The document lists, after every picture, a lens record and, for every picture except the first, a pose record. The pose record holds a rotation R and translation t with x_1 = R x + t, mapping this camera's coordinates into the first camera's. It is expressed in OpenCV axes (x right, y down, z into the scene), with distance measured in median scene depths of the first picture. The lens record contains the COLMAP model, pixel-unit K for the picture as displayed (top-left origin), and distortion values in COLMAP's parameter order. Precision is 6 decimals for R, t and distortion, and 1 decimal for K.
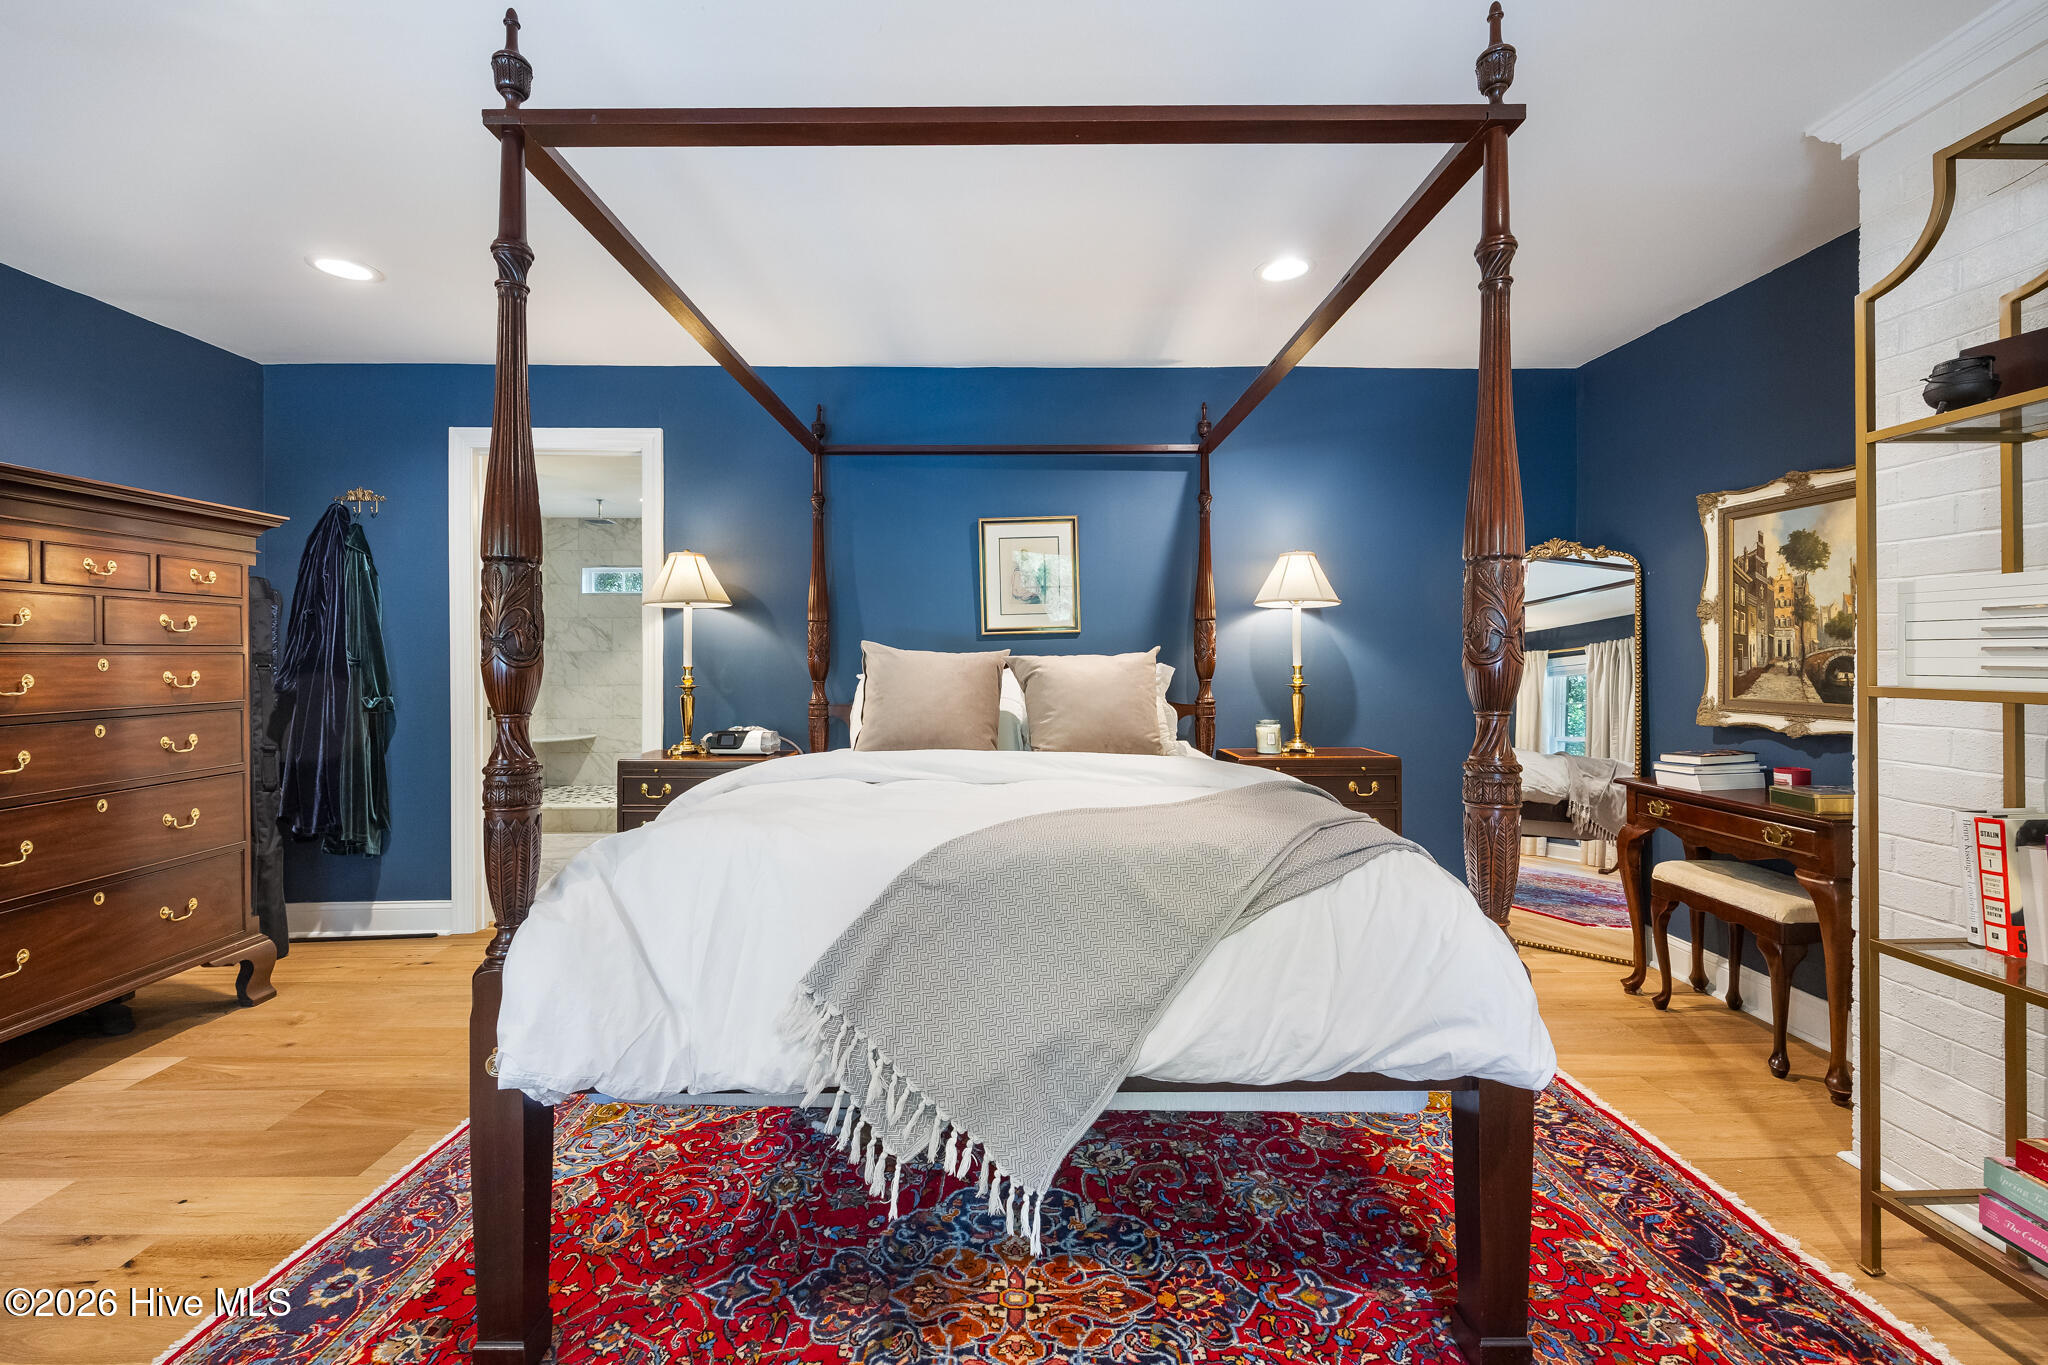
lens RADIAL K [[835.4, 0, 1019.6], [0, 835.4, 660.2], [0, 0, 1]] dist [-0.001127, -0.000154]
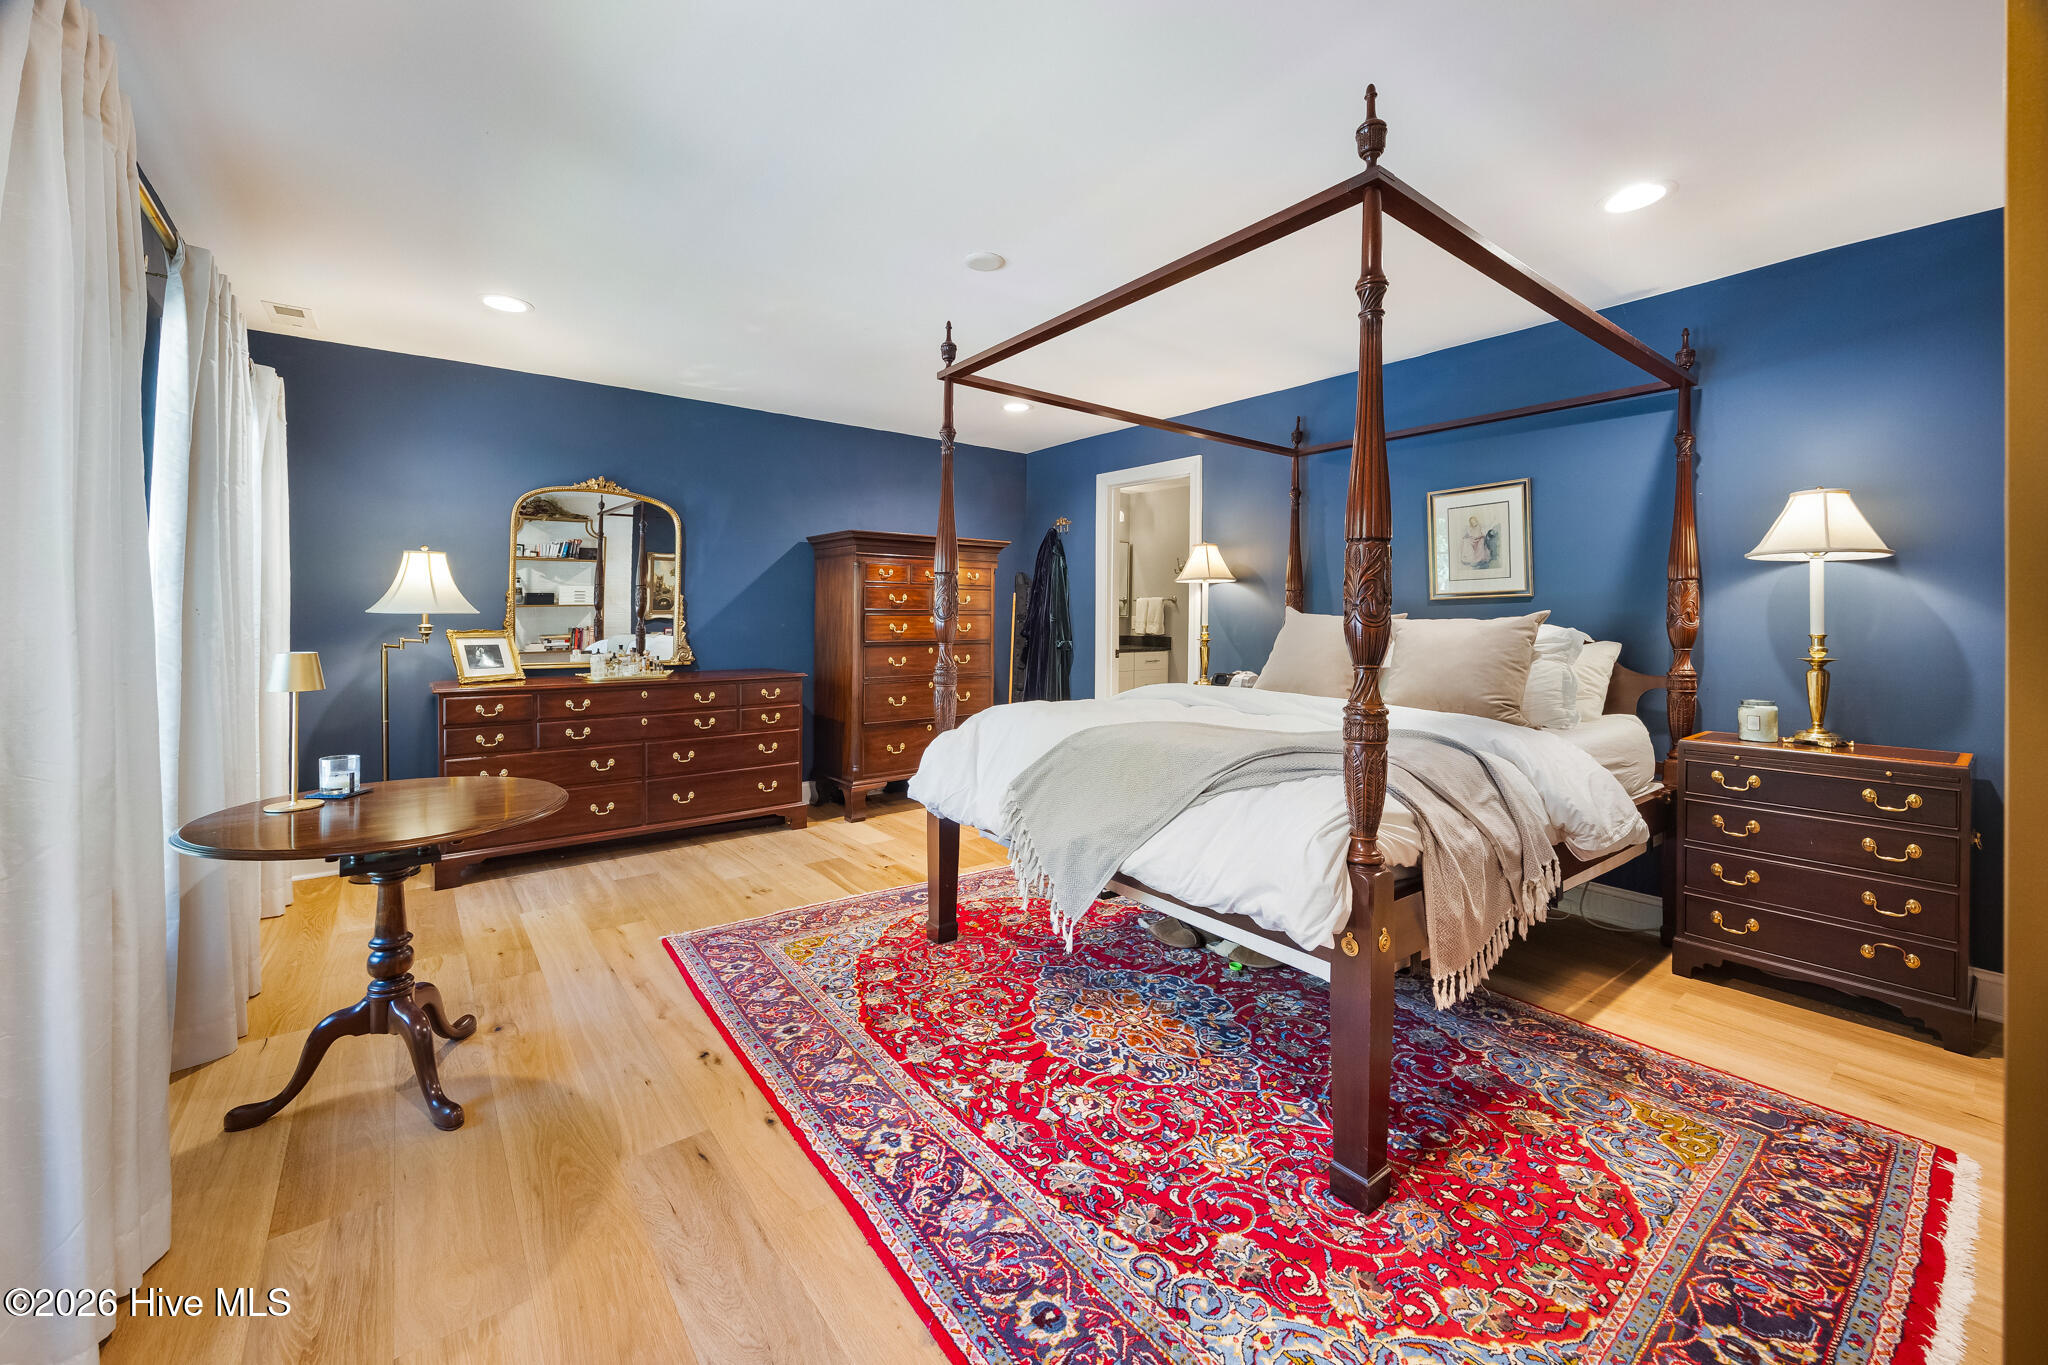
lens RADIAL K [[798.8, 0, 1025.0], [0, 798.8, 616.2], [0, 0, 1]] dist [-0.001081, -0.000166]
pose [[0.605799, 0.004706, -0.795604, 0.908928], [-0.010284, 0.999945, -0.001917, -0.003591], [0.795551, 0.009343, 0.605815, -0.083394]]
